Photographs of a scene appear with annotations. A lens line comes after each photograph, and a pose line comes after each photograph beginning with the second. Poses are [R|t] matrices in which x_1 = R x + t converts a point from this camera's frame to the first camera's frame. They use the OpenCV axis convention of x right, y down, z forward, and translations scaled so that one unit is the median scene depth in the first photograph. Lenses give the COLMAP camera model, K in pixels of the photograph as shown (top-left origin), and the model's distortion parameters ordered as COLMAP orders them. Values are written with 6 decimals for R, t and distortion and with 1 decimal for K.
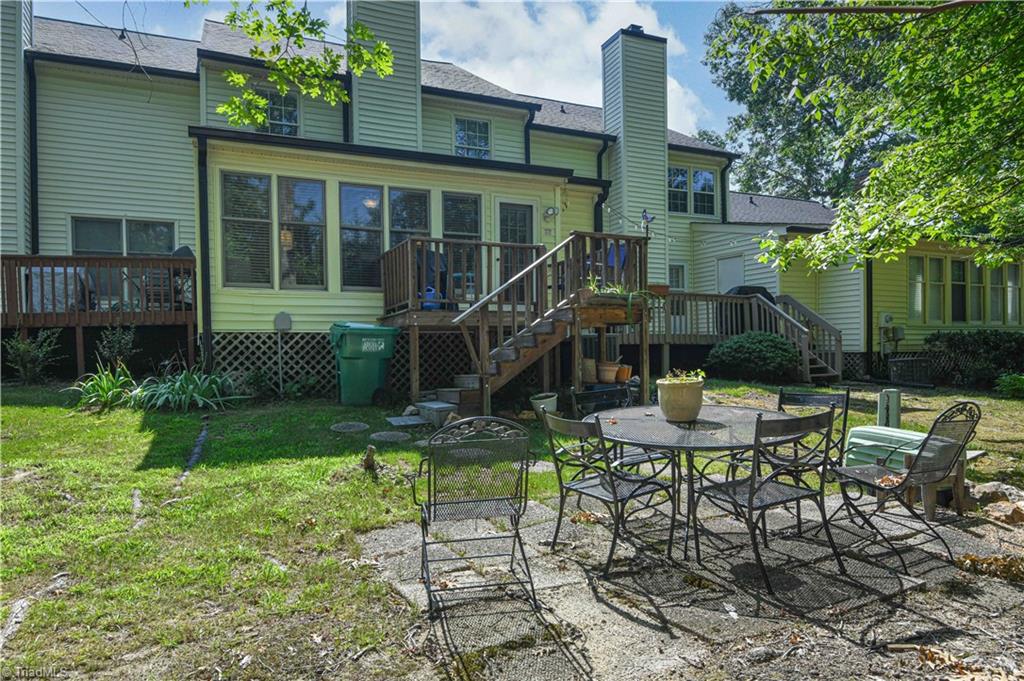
lens RADIAL K [[662.8, 0, 488.3], [0, 662.8, 358.6], [0, 0, 1]] dist [0.008040, -0.007859]
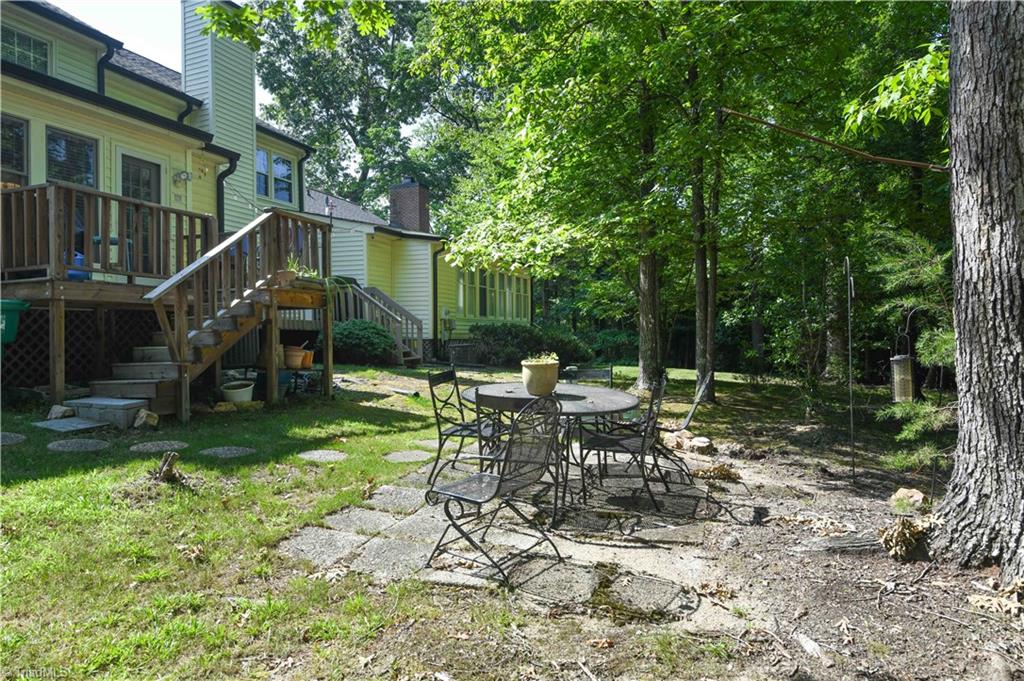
lens RADIAL K [[662.8, 0, 512.7], [0, 662.8, 341.2], [0, 0, 1]] dist [0.008040, -0.007859]
pose [[0.687445, 0.005570, 0.726215, -0.302312], [-0.002059, 0.999982, -0.005721, 0.001380], [-0.726234, 0.002438, 0.687444, 0.097782]]
